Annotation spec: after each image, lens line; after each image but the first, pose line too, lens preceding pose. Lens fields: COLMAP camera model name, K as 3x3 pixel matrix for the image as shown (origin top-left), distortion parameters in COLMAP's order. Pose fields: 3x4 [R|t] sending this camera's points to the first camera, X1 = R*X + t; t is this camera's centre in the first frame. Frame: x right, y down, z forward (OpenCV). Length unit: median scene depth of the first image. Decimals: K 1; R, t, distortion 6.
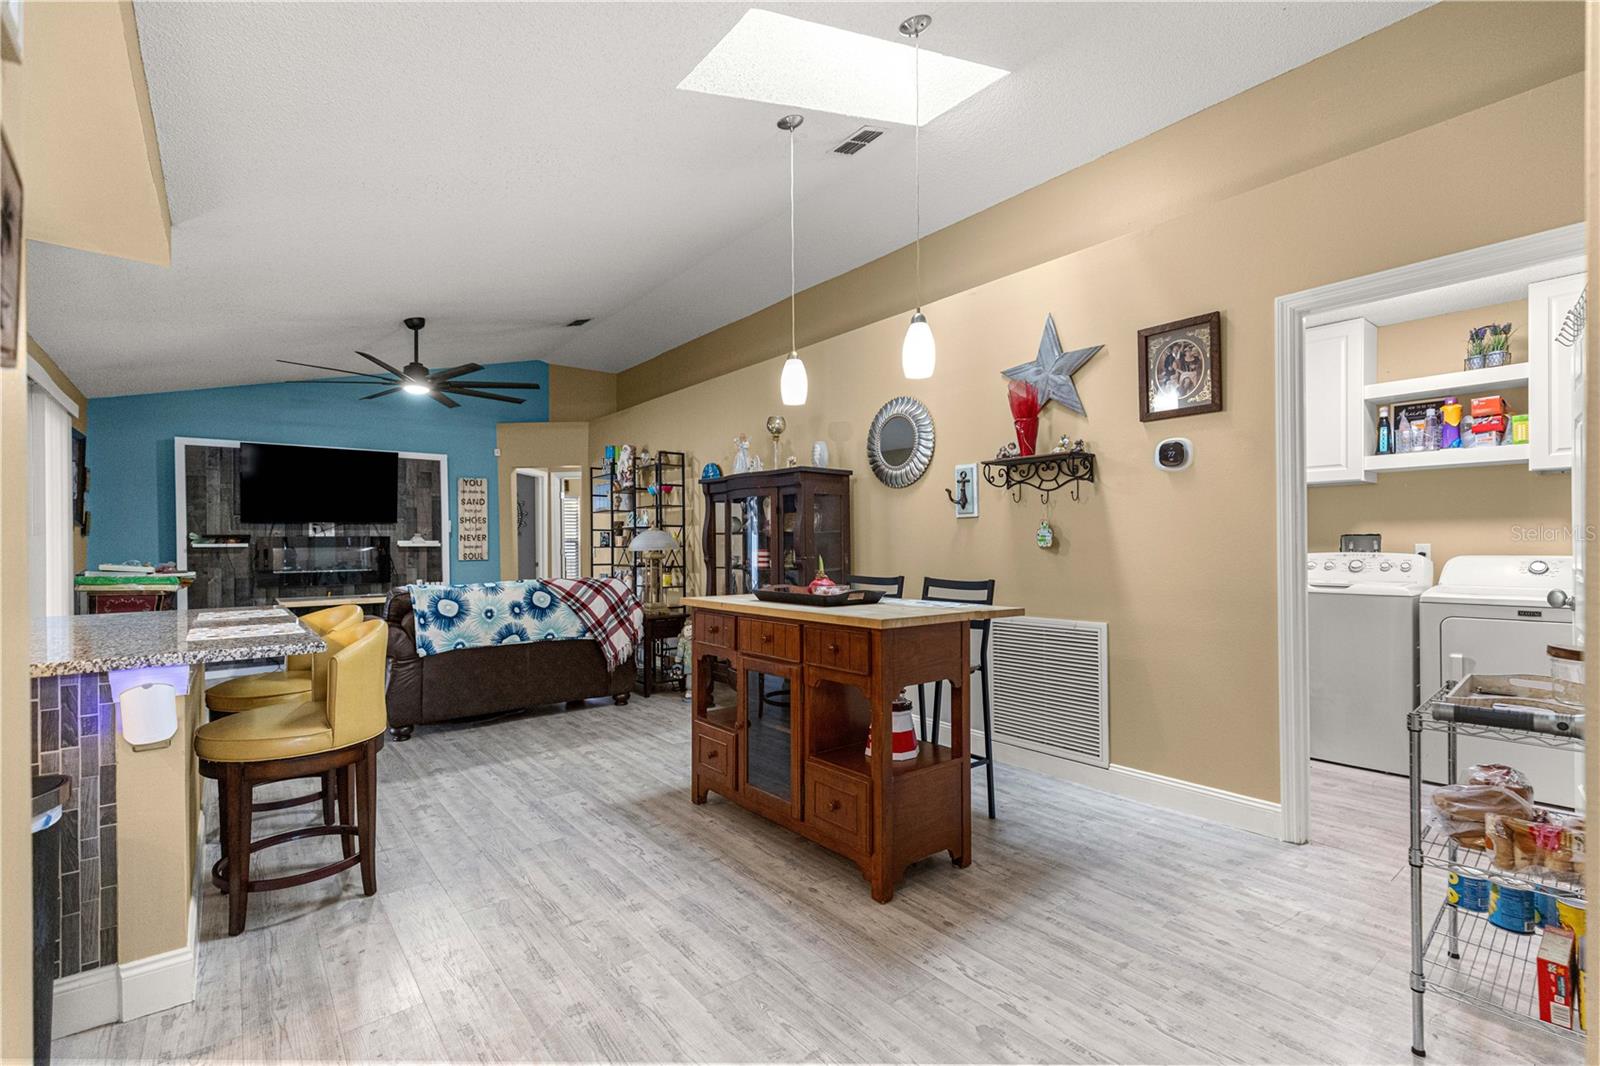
lens RADIAL K [[720.5, 0, 799.3], [0, 720.5, 544.6], [0, 0, 1]] dist [0.007847, -0.000878]
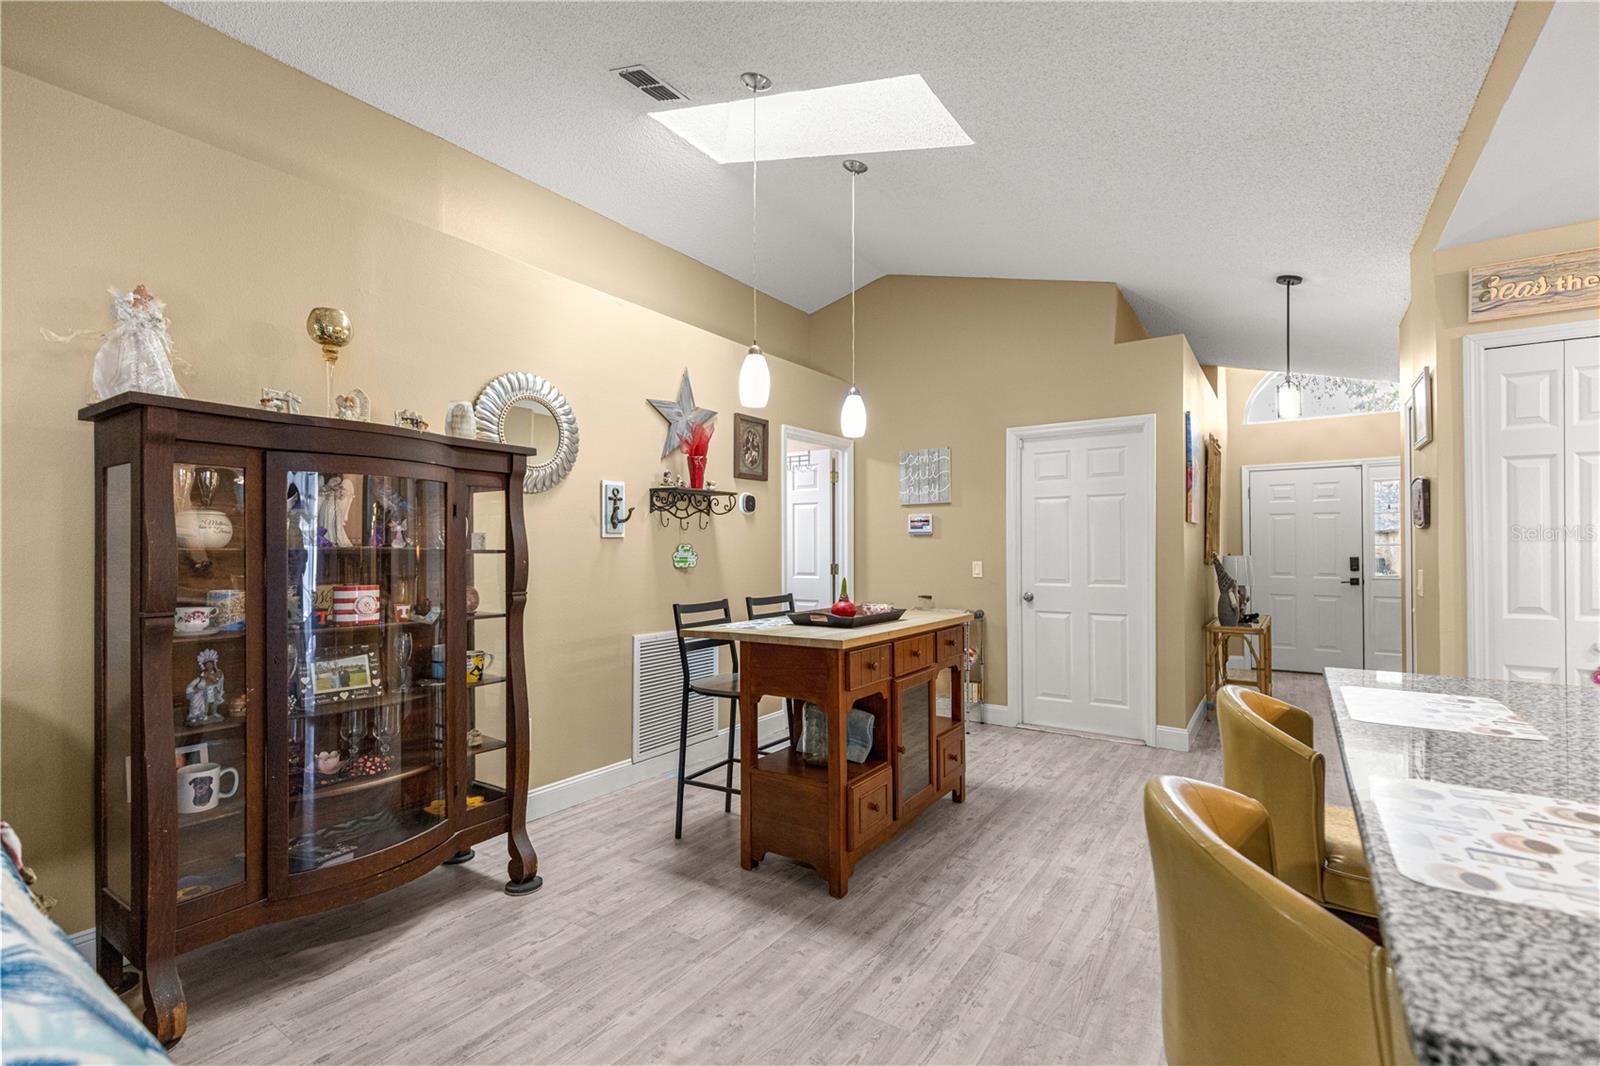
lens RADIAL K [[720.5, 0, 809.1], [0, 720.5, 542.0], [0, 0, 1]] dist [0.007847, -0.000878]
pose [[-0.308608, 0.017739, 0.951024, -0.874136], [0.001251, 0.999833, -0.018243, -0.017561], [-0.951188, -0.004440, -0.308579, 1.249183]]
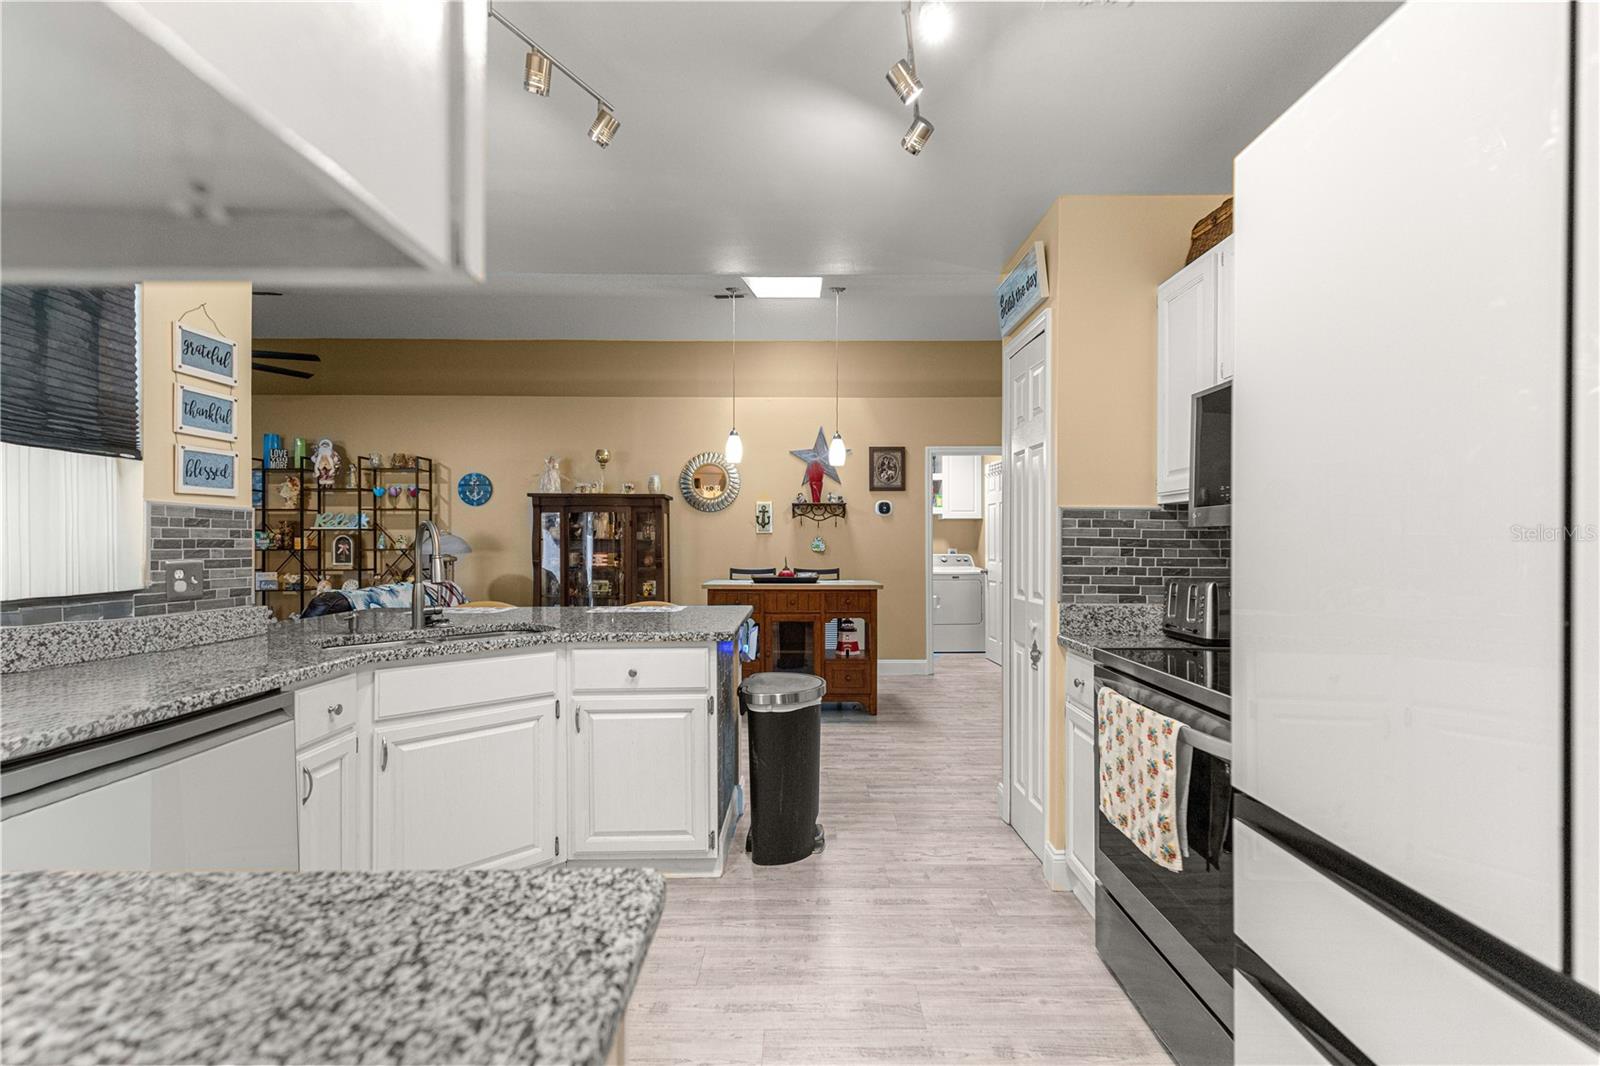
lens RADIAL K [[720.5, 0, 802.3], [0, 720.5, 538.4], [0, 0, 1]] dist [0.007847, -0.000878]
pose [[0.623961, 0.014536, 0.781321, -1.212516], [-0.005997, 0.999887, -0.013813, -0.004034], [-0.781433, 0.003933, 0.623977, -0.132144]]
